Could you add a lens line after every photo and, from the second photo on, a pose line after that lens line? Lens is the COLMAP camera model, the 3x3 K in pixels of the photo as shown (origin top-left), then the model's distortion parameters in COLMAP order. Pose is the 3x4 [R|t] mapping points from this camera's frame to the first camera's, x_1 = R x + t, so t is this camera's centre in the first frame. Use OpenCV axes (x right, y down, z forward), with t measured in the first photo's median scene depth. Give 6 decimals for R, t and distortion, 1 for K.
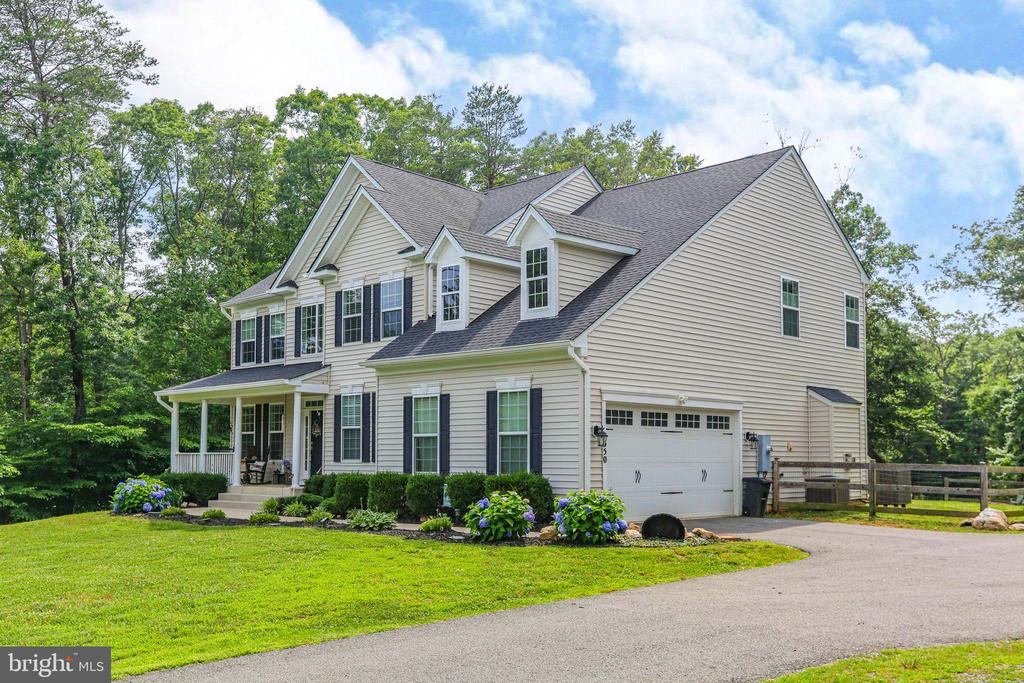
lens RADIAL K [[1021.7, 0, 522.6], [0, 1021.7, 399.2], [0, 0, 1]] dist [0.016250, 0.000000]
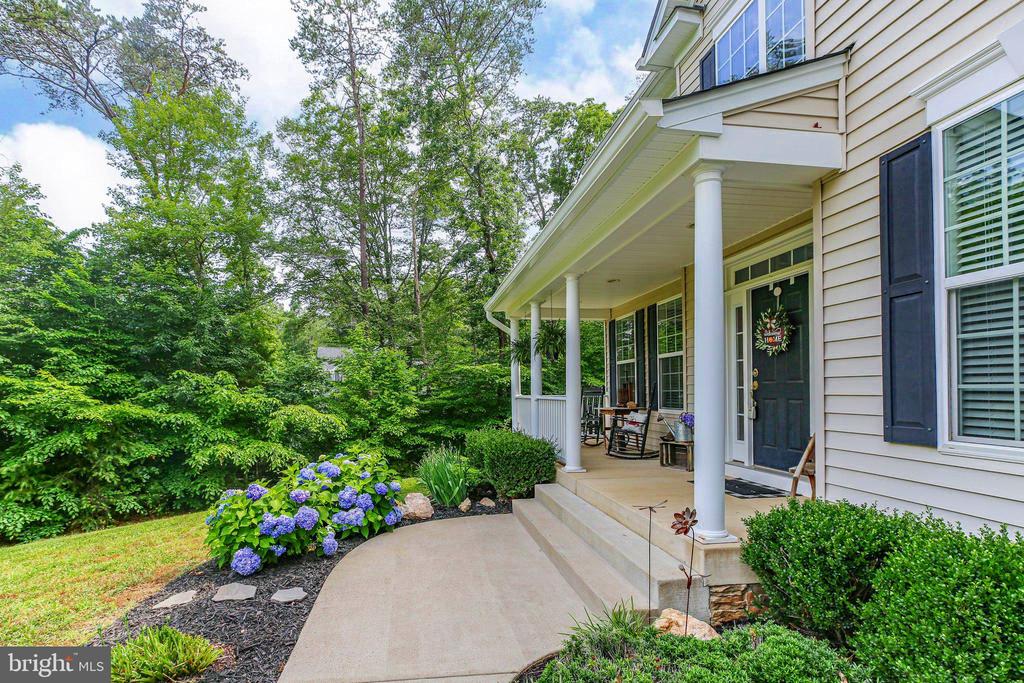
lens RADIAL K [[475.2, 0, 473.7], [0, 475.2, 388.1], [0, 0, 1]] dist [-0.020849, 0.010860]
pose [[0.767024, -0.012896, -0.641489, -0.172942], [0.046686, 0.998270, 0.035754, 0.037538], [0.639918, -0.057373, 0.766298, 0.791968]]
